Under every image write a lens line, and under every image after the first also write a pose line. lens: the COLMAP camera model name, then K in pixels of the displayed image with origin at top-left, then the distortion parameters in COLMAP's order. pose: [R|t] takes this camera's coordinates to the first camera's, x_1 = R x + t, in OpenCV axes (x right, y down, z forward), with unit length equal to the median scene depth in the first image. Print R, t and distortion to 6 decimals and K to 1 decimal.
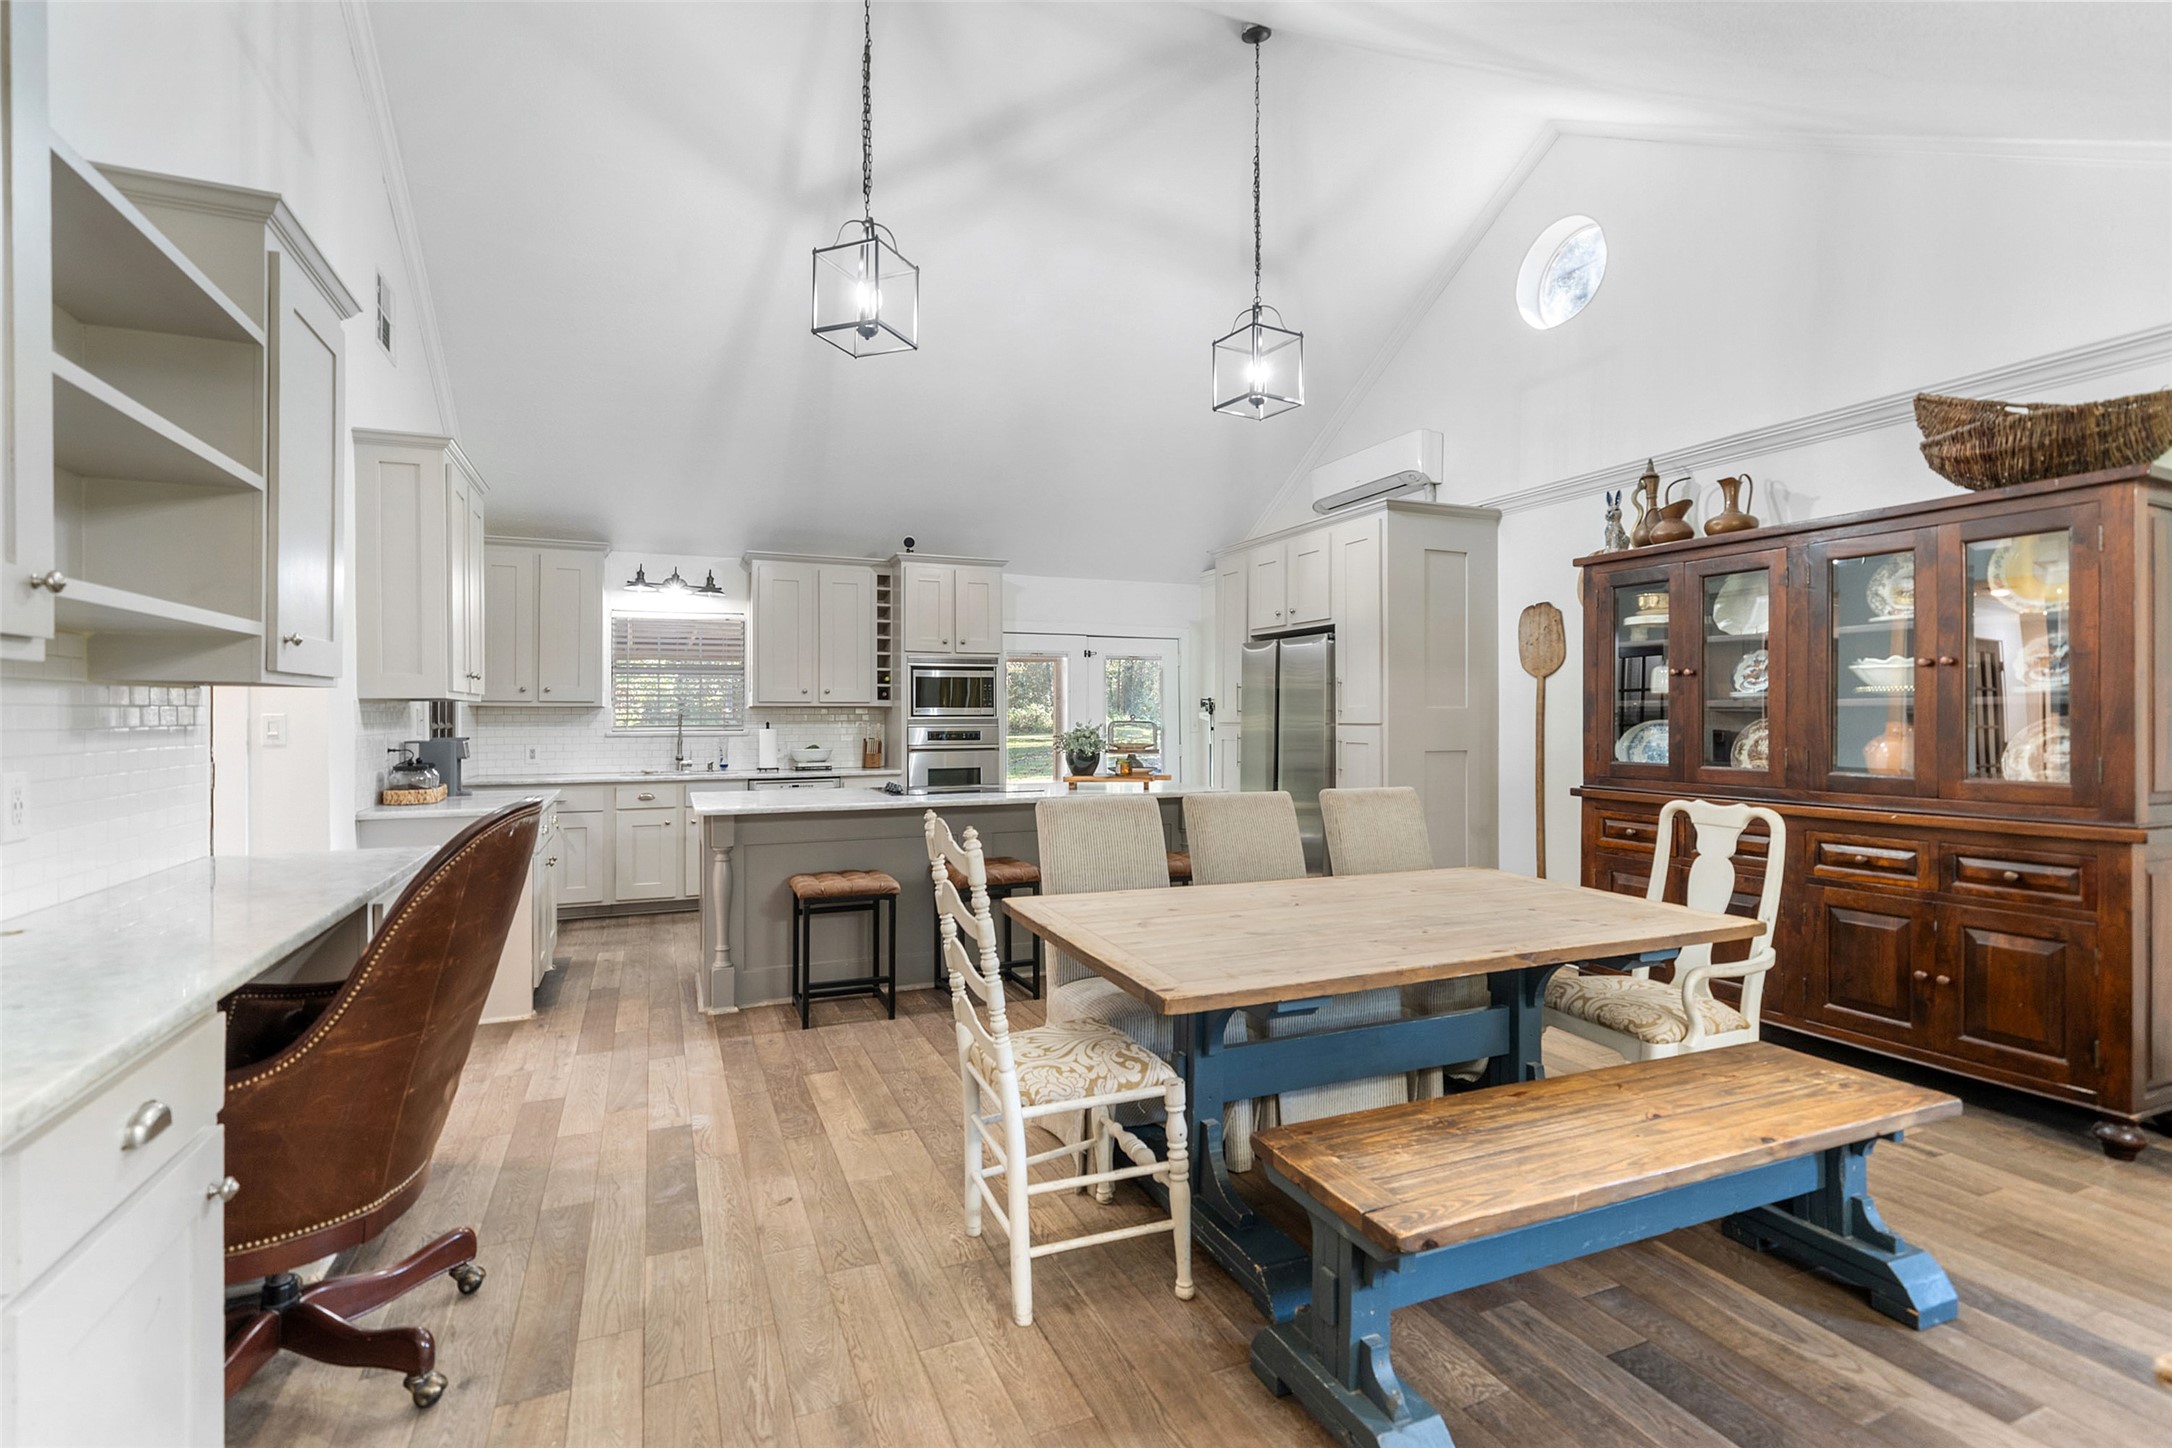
lens RADIAL K [[1004.8, 0, 1085.3], [0, 1004.8, 715.3], [0, 0, 1]] dist [0.001489, 0.000109]
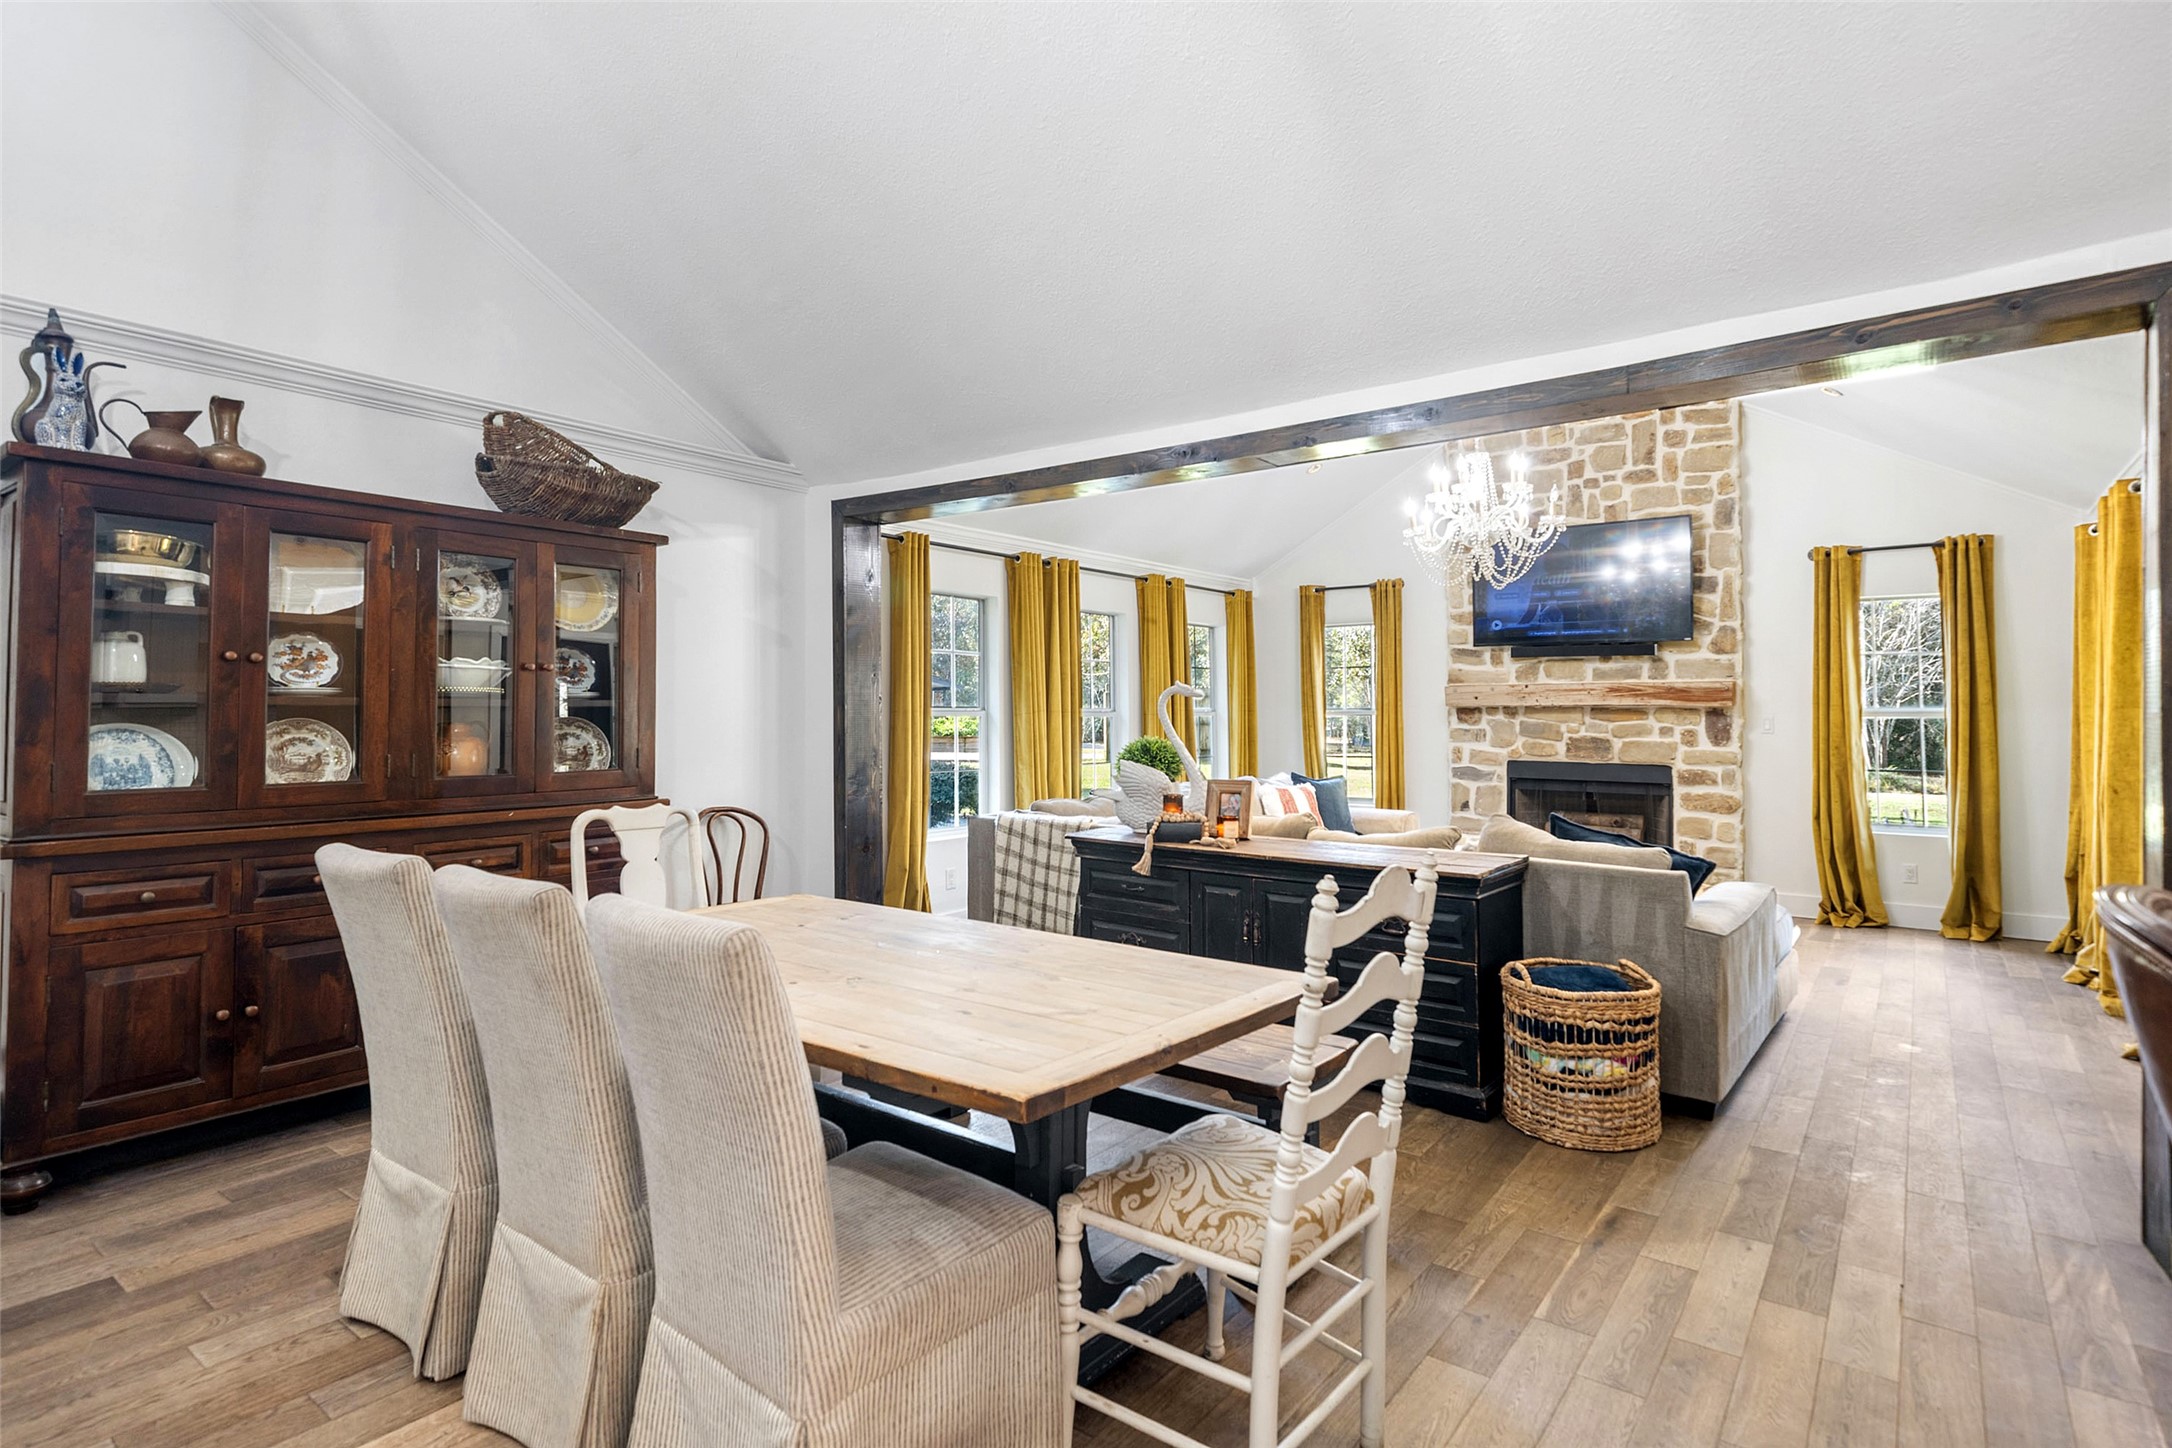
lens RADIAL K [[1095.3, 0, 1095.4], [0, 1095.3, 686.8], [0, 0, 1]] dist [0.002491, -0.000672]
pose [[-0.487967, 0.022770, 0.872565, -0.298427], [0.000374, 0.999665, -0.025877, -0.000368], [-0.872862, -0.012301, -0.487812, 0.652648]]
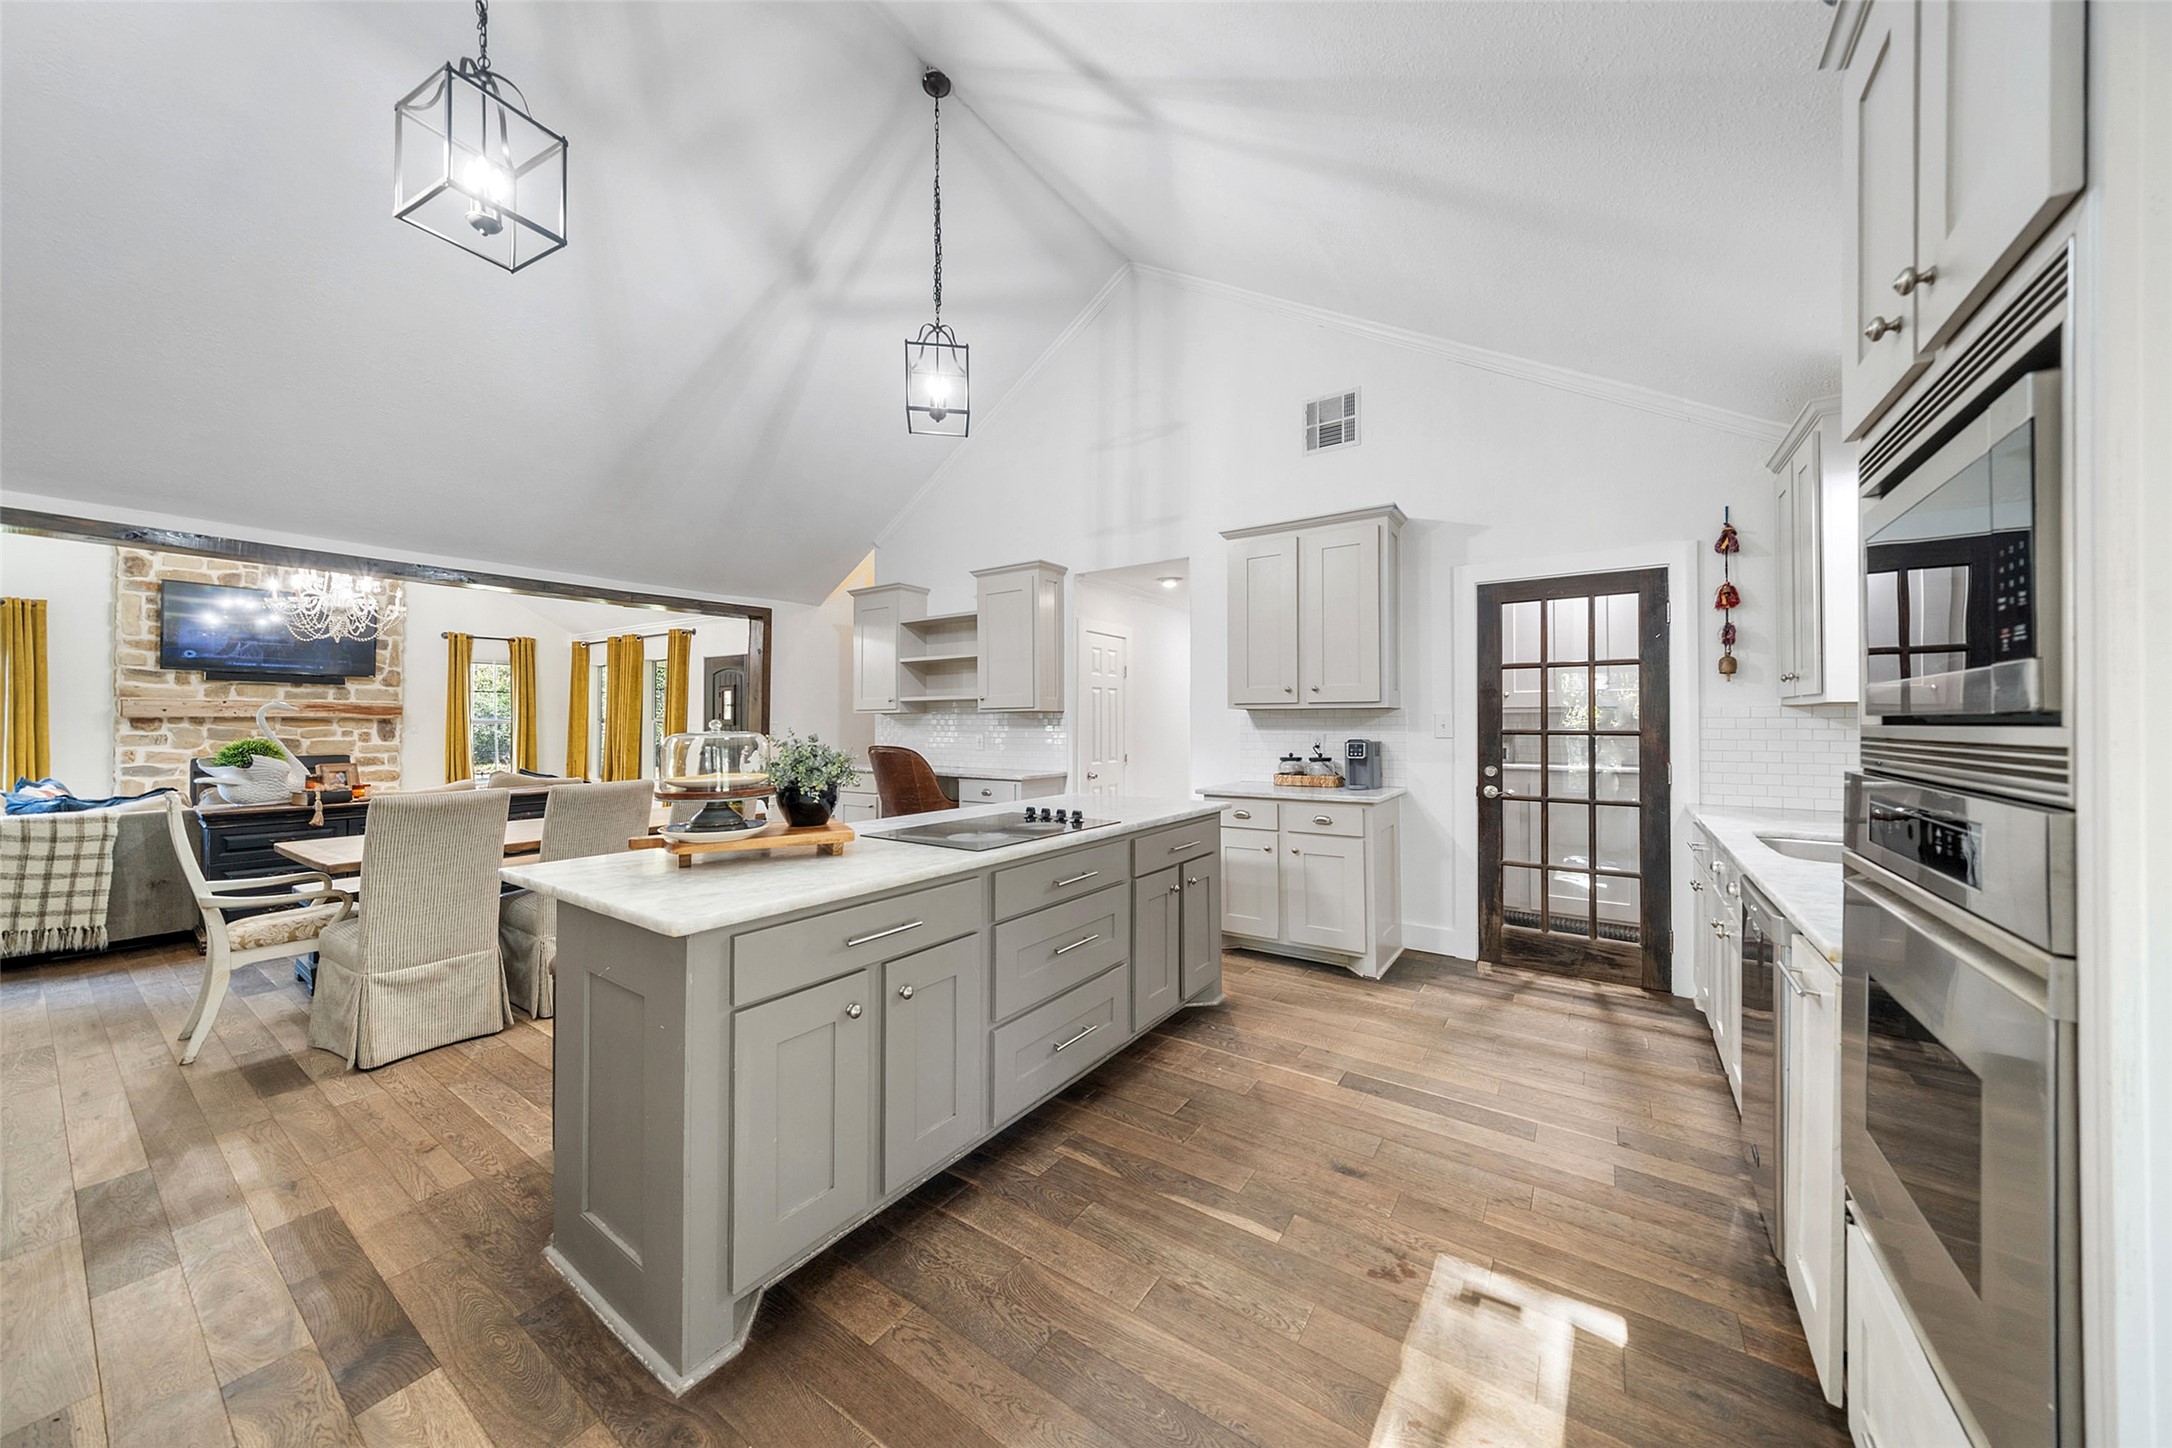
lens RADIAL K [[740.4, 0, 1076.9], [0, 740.4, 716.8], [0, 0, 1]] dist [0.005226, 0.000154]
pose [[-0.855811, 0.000205, -0.517288, 0.083108], [0.003277, 0.999982, -0.005025, -0.000644], [0.517278, -0.005996, -0.855796, 1.389475]]
